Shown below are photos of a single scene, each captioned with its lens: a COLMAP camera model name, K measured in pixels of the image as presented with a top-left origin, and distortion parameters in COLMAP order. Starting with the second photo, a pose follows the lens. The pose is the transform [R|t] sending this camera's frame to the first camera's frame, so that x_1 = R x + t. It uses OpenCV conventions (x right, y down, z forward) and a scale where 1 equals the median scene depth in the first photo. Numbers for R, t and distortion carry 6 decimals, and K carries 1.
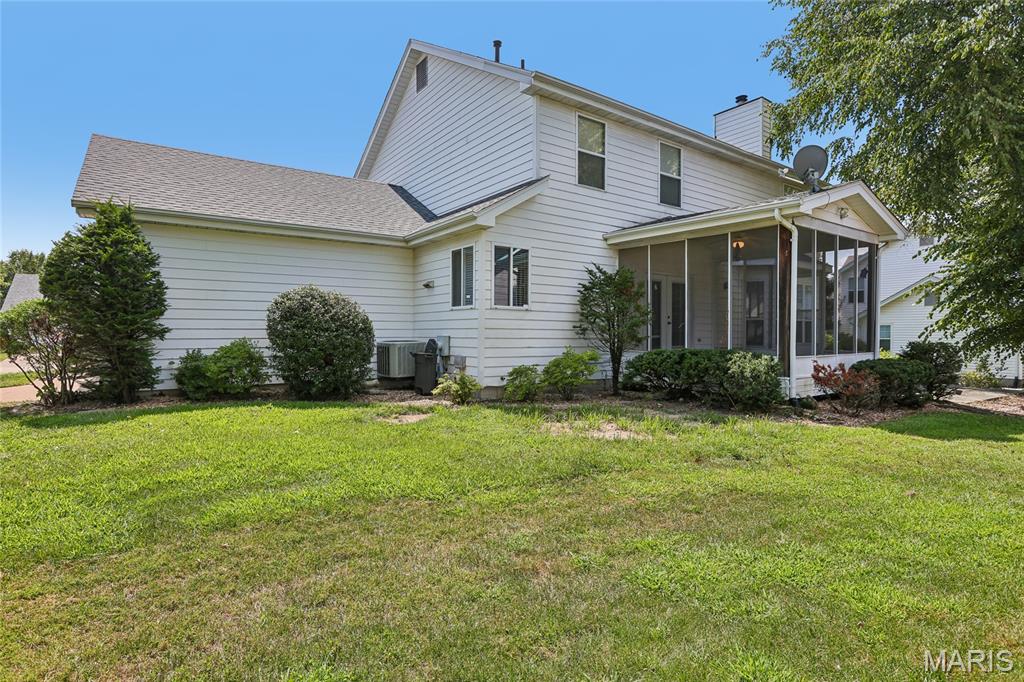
lens RADIAL K [[518.1, 0, 511.8], [0, 518.1, 338.2], [0, 0, 1]] dist [-0.014845, 0.007589]
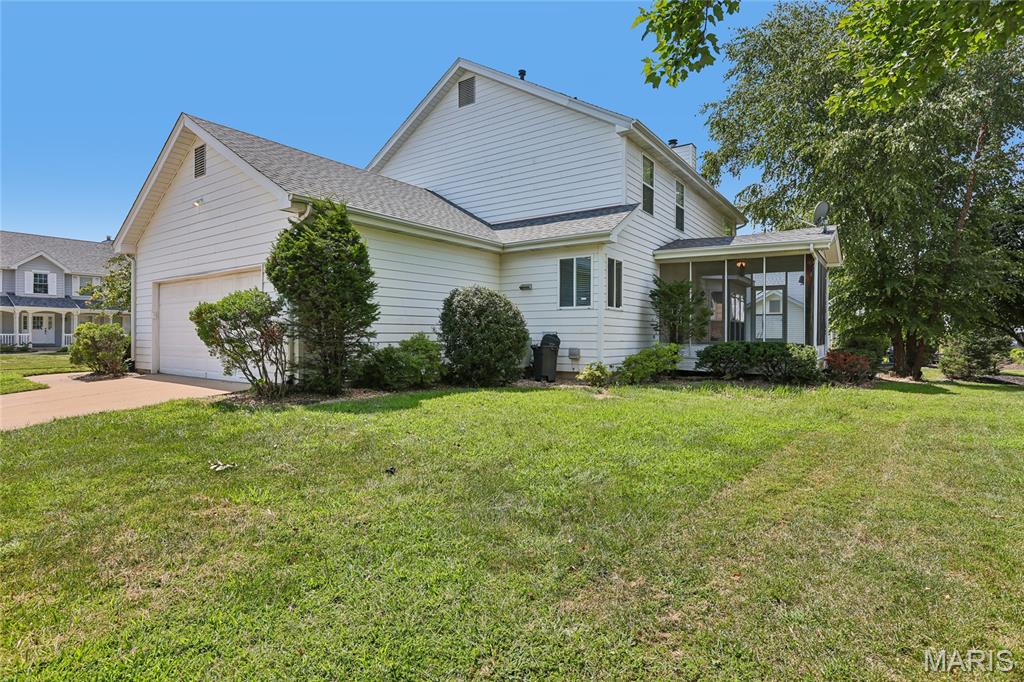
lens RADIAL K [[518.1, 0, 509.7], [0, 518.1, 340.1], [0, 0, 1]] dist [-0.014845, 0.007589]
pose [[0.945668, -0.001852, 0.325129, -0.606991], [0.001385, 0.999998, 0.001668, 0.012933], [-0.325131, -0.001127, 0.945668, -0.077365]]
